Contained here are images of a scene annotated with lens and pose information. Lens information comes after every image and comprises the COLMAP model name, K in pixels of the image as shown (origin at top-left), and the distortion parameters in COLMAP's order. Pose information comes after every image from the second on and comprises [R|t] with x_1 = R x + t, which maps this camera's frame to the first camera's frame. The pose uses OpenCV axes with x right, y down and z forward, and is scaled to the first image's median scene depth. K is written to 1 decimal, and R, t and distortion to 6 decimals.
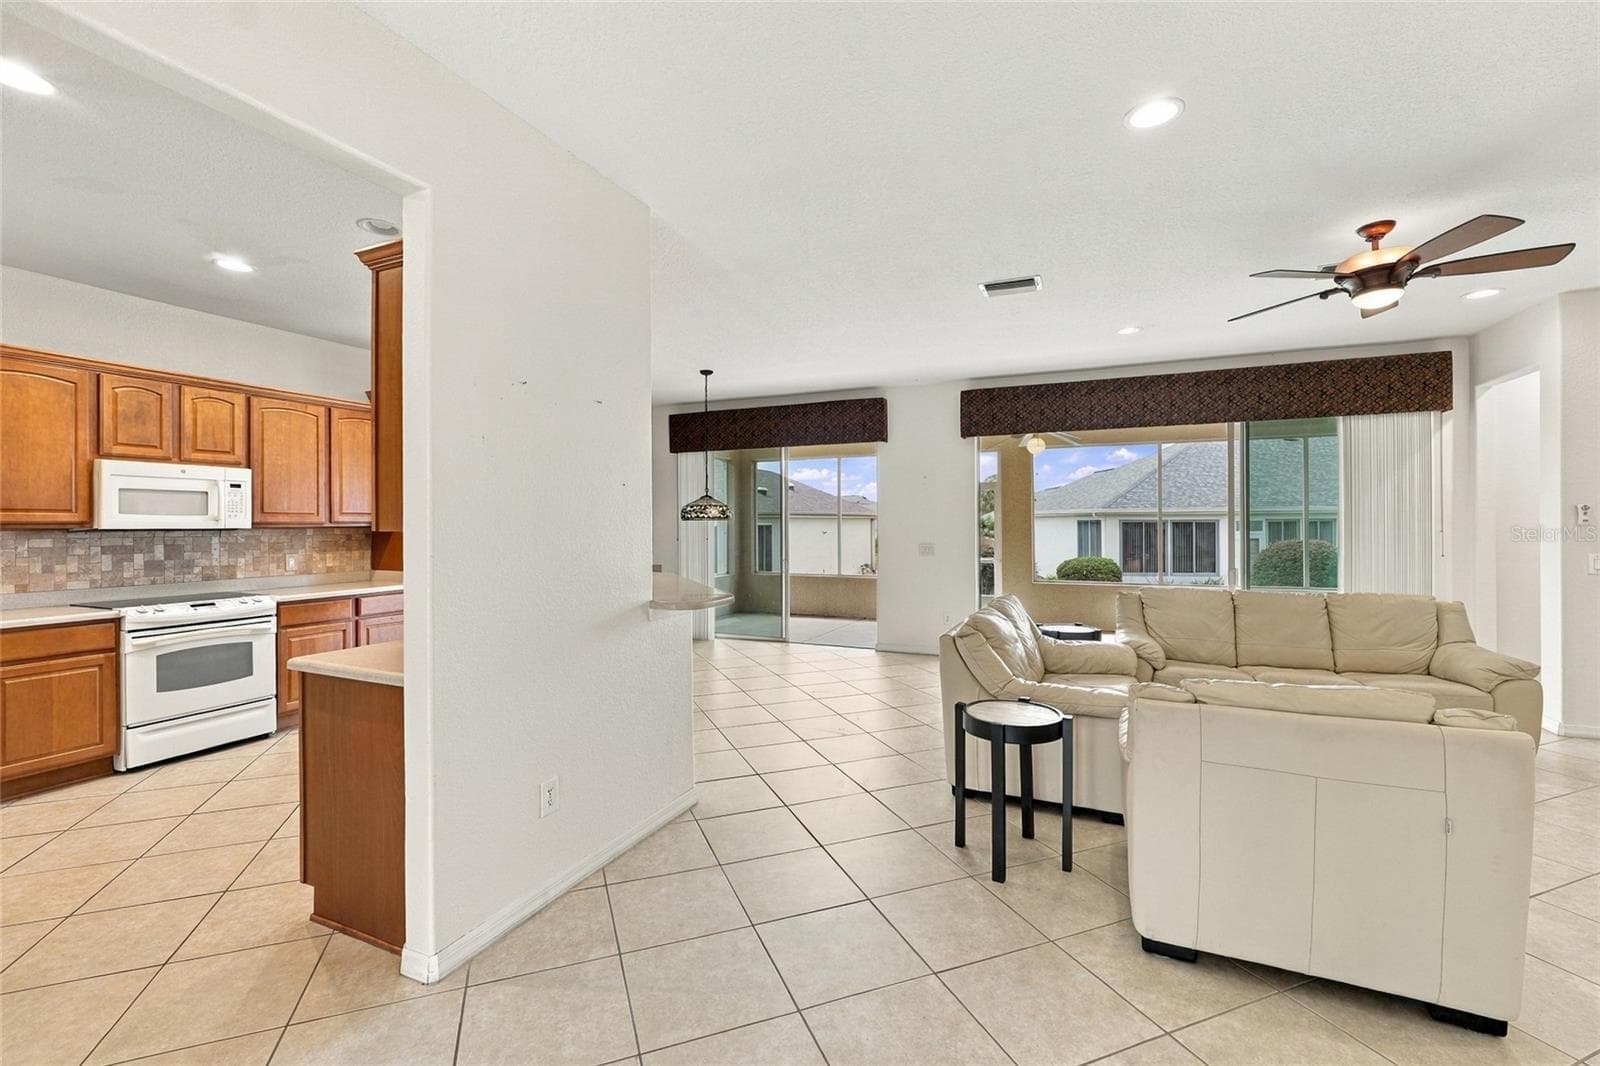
lens RADIAL K [[689.8, 0, 796.4], [0, 689.8, 528.4], [0, 0, 1]] dist [-0.002624, -0.000153]
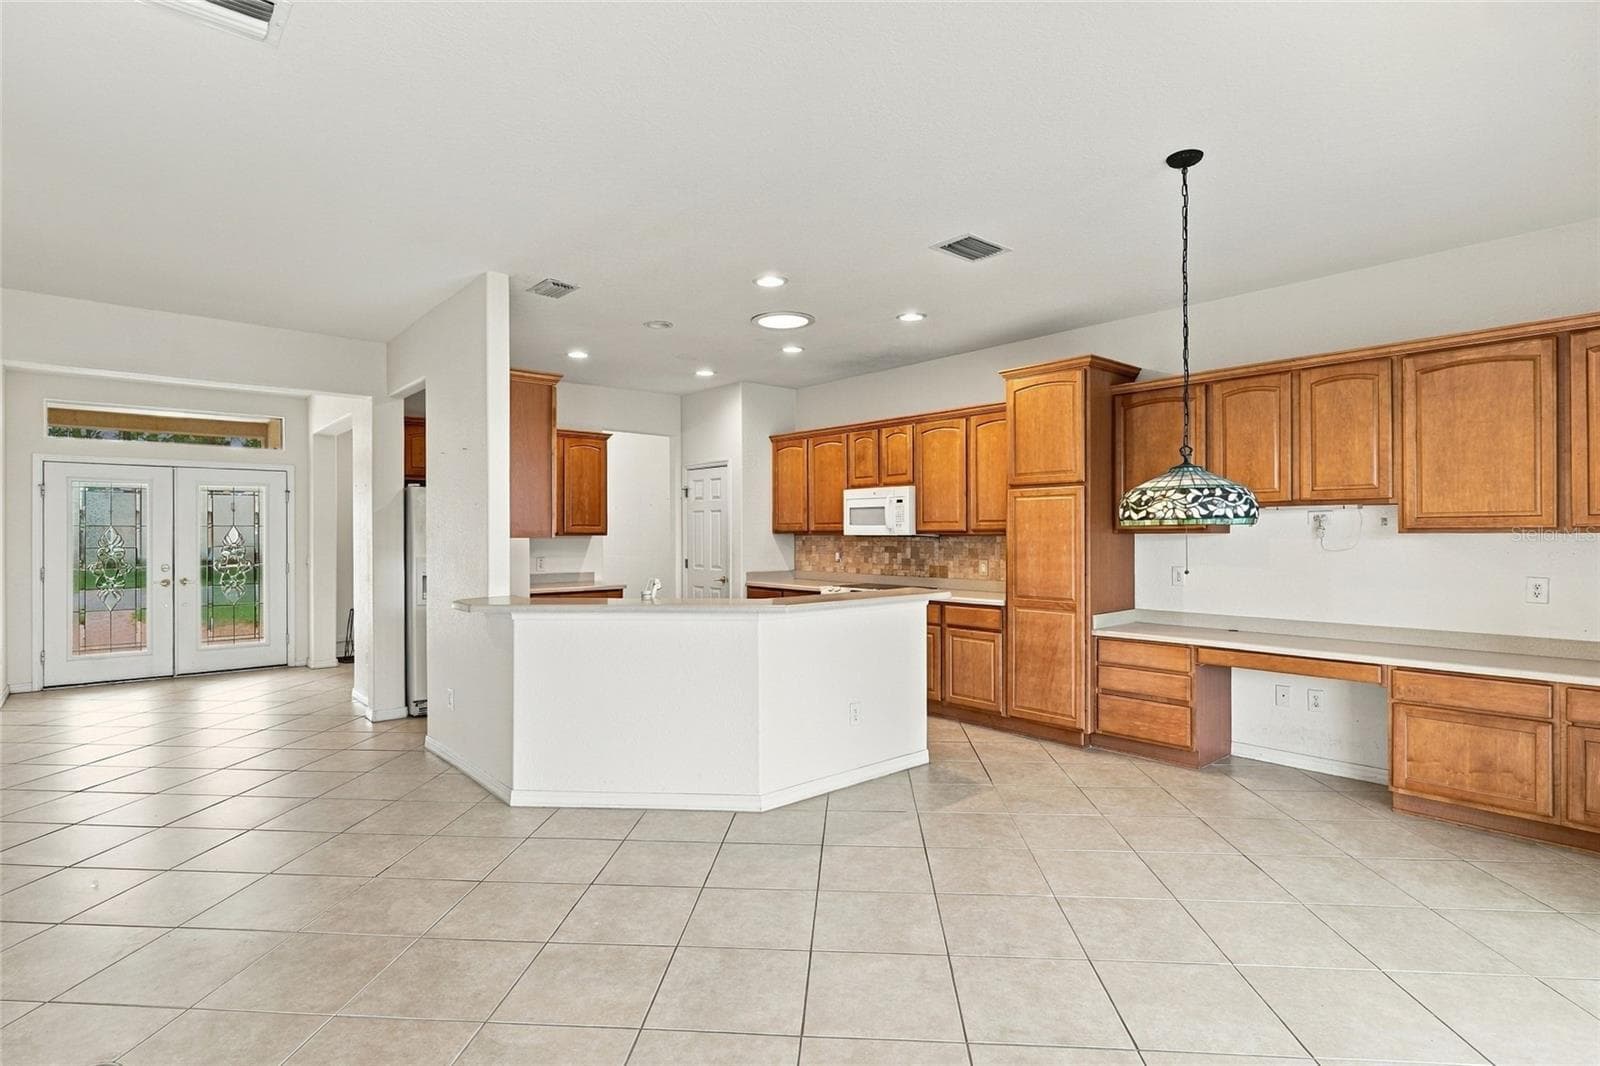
lens RADIAL K [[798.7, 0, 800.0], [0, 798.7, 533.0], [0, 0, 1]] dist [-0.002009, 0.000748]
pose [[-0.417012, 0.002171, -0.908898, 0.591775], [-0.006358, 0.999966, 0.005306, -0.010621], [0.908879, 0.007991, -0.416984, 1.481466]]
